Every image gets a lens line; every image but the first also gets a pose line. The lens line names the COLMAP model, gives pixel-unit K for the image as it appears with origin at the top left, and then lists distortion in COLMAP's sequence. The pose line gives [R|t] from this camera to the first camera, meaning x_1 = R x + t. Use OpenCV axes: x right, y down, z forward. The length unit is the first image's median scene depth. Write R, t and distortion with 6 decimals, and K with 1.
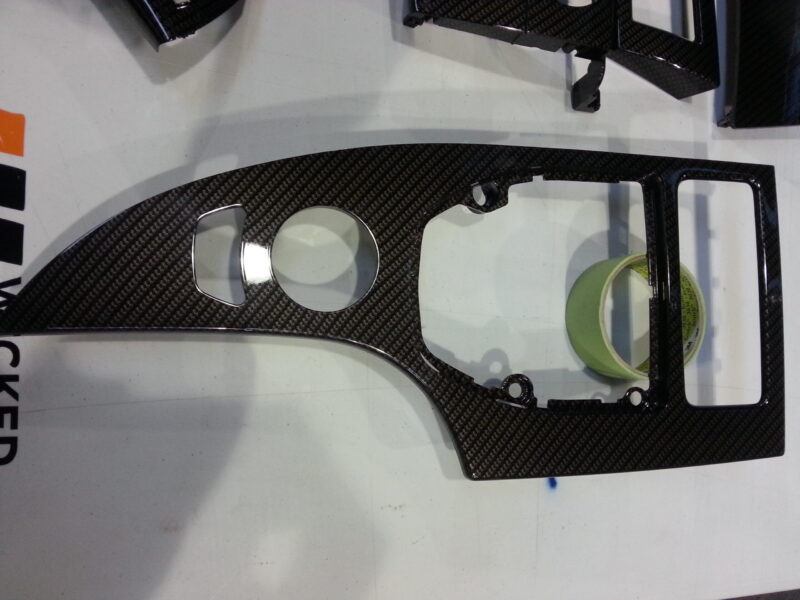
lens RADIAL K [[720.0, 0, 400.0], [0, 720.0, 300.0], [0, 0, 1]] dist [0.006221, 0.000655]
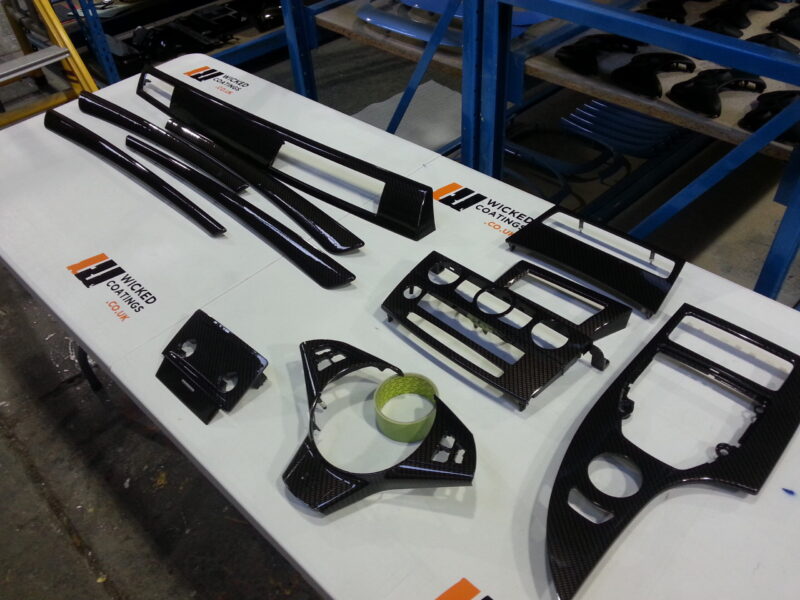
lens RADIAL K [[720.0, 0, 400.0], [0, 720.0, 300.0], [0, 0, 1]] dist [0.006221, 0.000655]
pose [[0.602436, -0.757529, 0.251436, -0.463875], [0.748275, 0.426396, -0.508204, 0.244616], [0.277768, 0.494304, 0.823716, -0.886082]]
